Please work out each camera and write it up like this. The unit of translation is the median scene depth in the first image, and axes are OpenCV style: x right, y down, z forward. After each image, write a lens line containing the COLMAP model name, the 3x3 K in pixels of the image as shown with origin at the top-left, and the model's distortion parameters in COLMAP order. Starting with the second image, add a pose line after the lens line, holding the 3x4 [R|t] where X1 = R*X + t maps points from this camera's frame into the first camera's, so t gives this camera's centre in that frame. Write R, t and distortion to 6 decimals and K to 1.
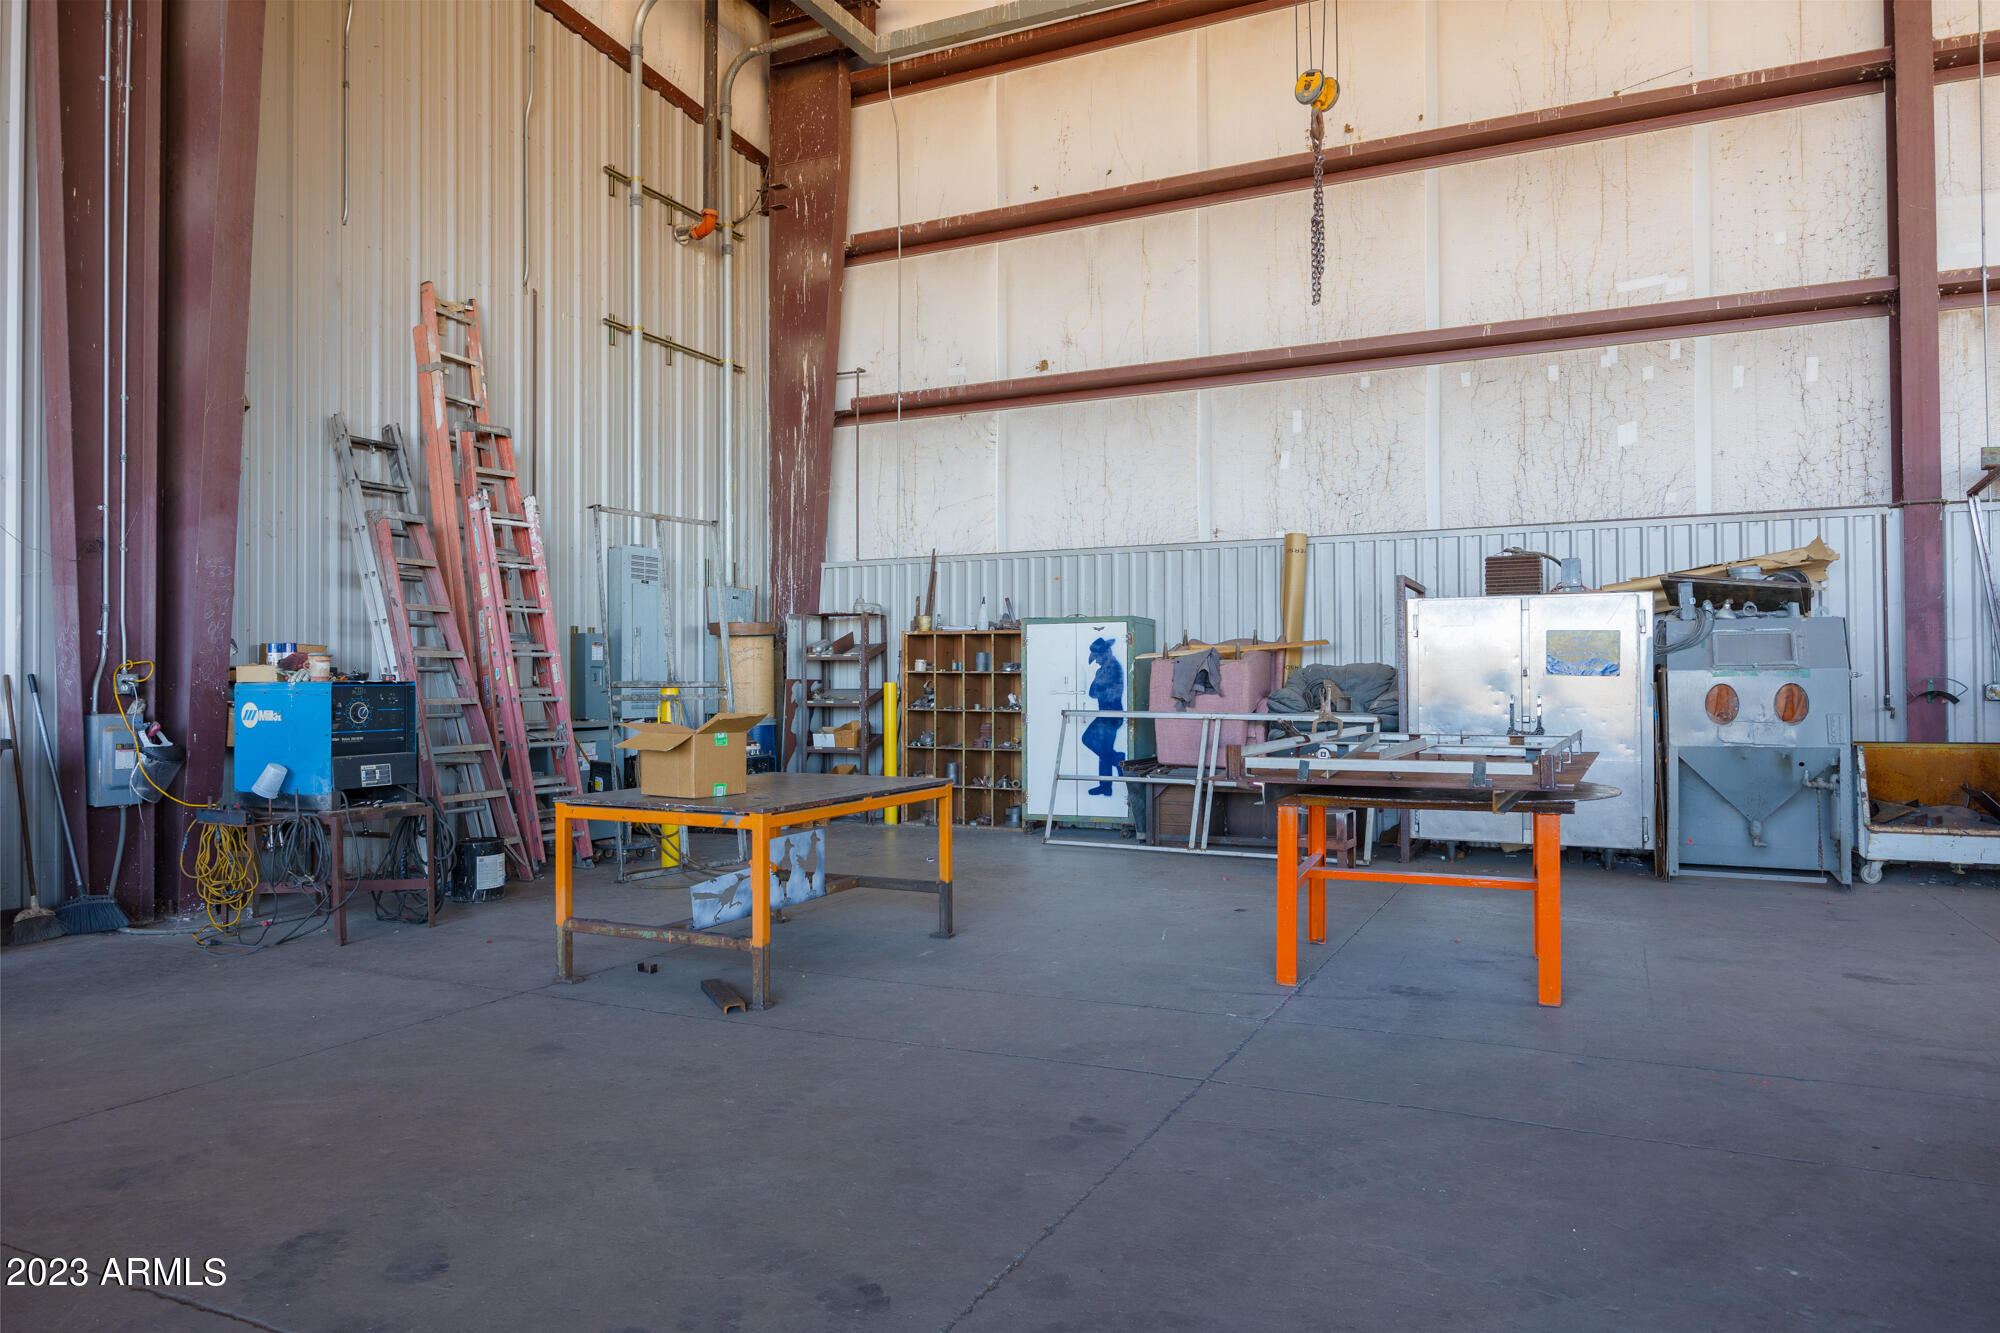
lens RADIAL K [[1328.7, 0, 1000.6], [0, 1328.7, 661.5], [0, 0, 1]] dist [0.001034, 0.001217]
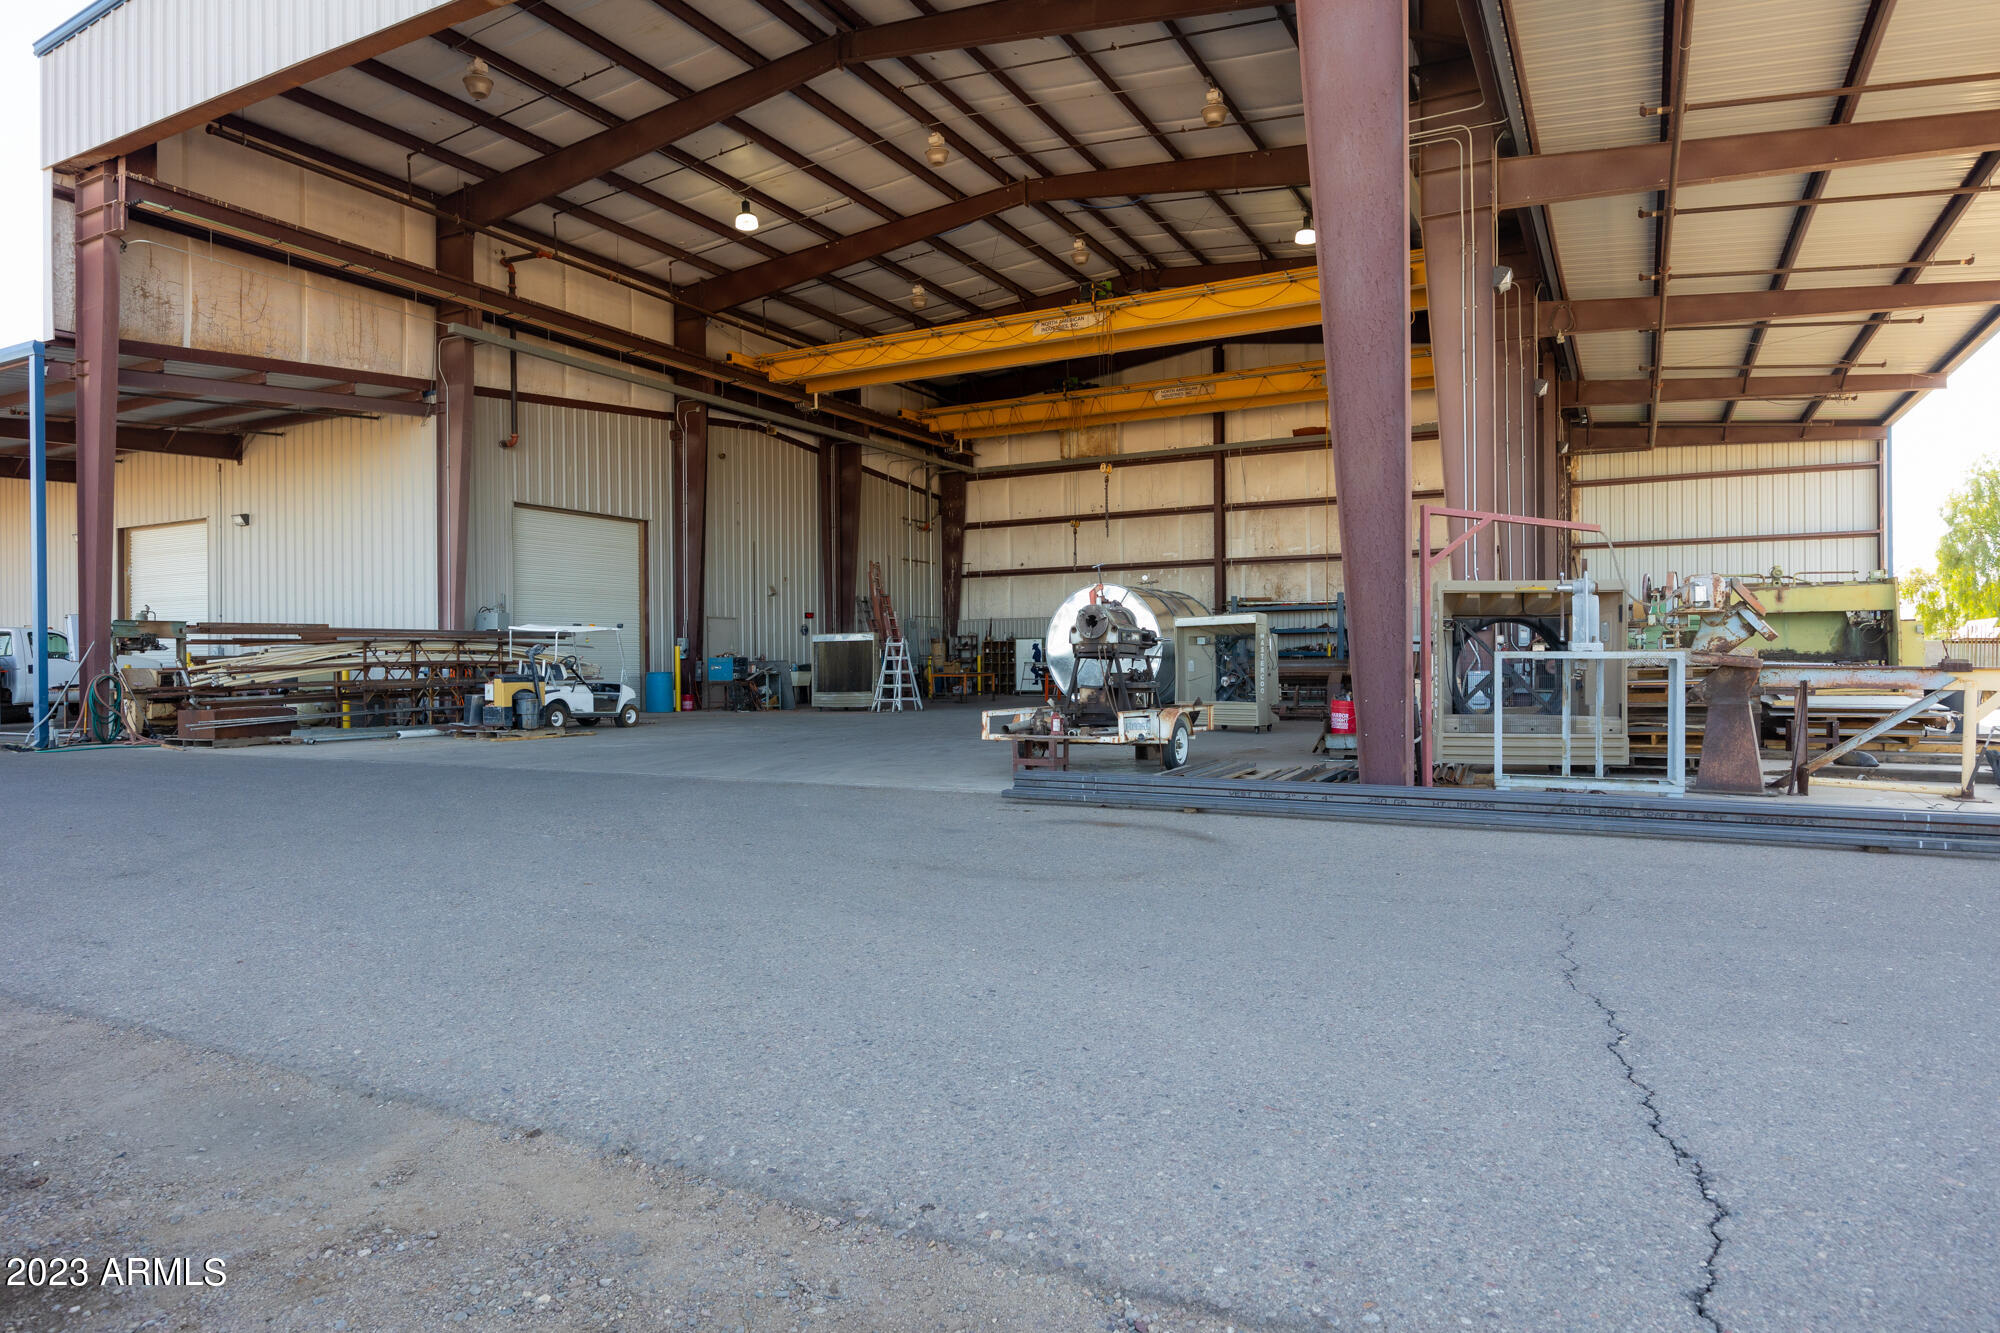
lens RADIAL K [[1199.7, 0, 999.4], [0, 1199.7, 658.3], [0, 0, 1]] dist [0.002677, 0.000188]
pose [[0.998659, -0.003580, -0.051643, 0.130486], [0.003978, 0.999963, 0.007590, -0.000656], [0.051613, -0.007785, 0.998637, -2.095299]]
